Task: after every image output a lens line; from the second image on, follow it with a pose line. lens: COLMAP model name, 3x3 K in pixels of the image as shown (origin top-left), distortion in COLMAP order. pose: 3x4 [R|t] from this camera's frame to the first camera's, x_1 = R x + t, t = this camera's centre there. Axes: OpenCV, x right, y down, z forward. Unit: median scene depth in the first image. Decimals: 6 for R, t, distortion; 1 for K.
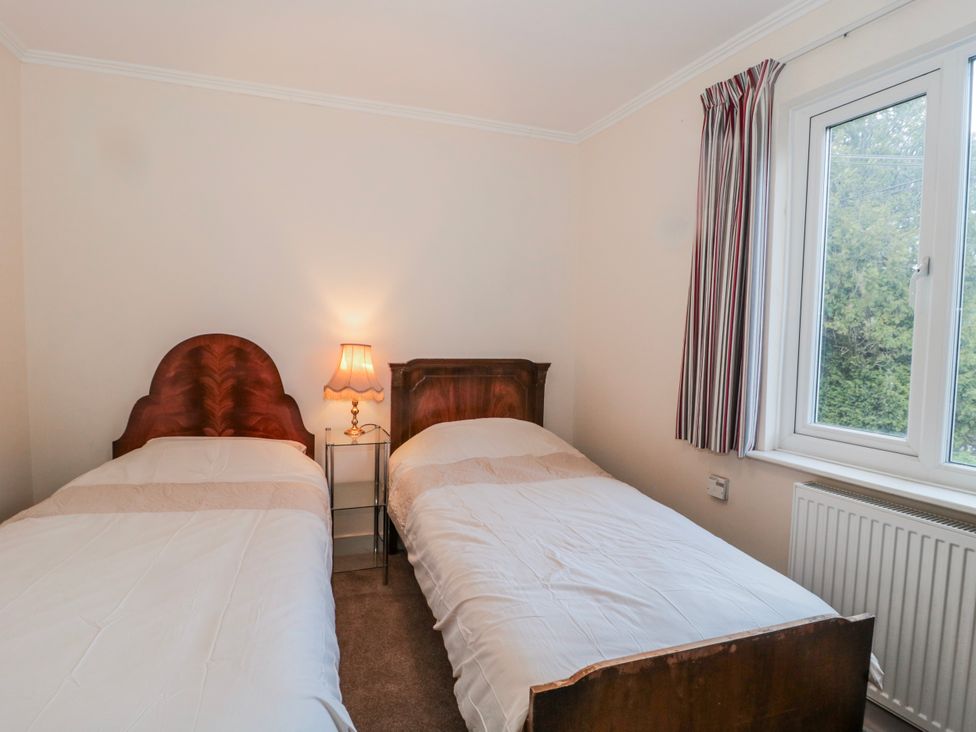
lens RADIAL K [[504.8, 0, 488.0], [0, 504.8, 366.0], [0, 0, 1]] dist [0.000431, -0.014857]
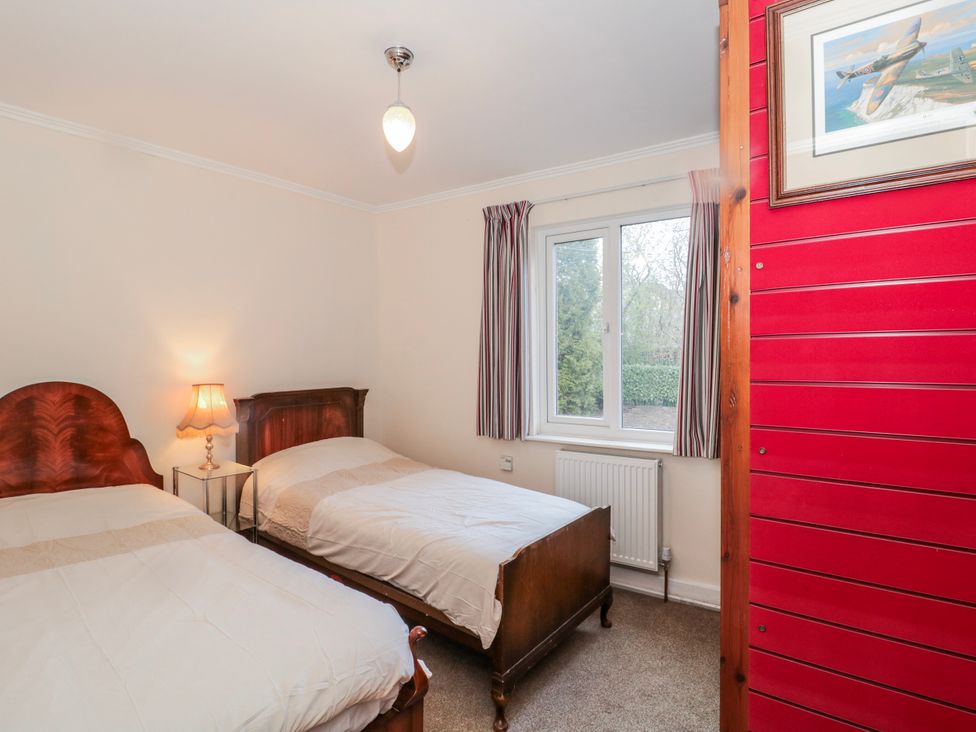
lens RADIAL K [[504.8, 0, 488.0], [0, 504.8, 366.0], [0, 0, 1]] dist [0.000431, -0.014857]
pose [[0.831357, -0.041009, 0.554223, -0.379699], [0.058347, 0.998203, -0.013662, -0.033413], [-0.552667, 0.043696, 0.832256, -0.231853]]
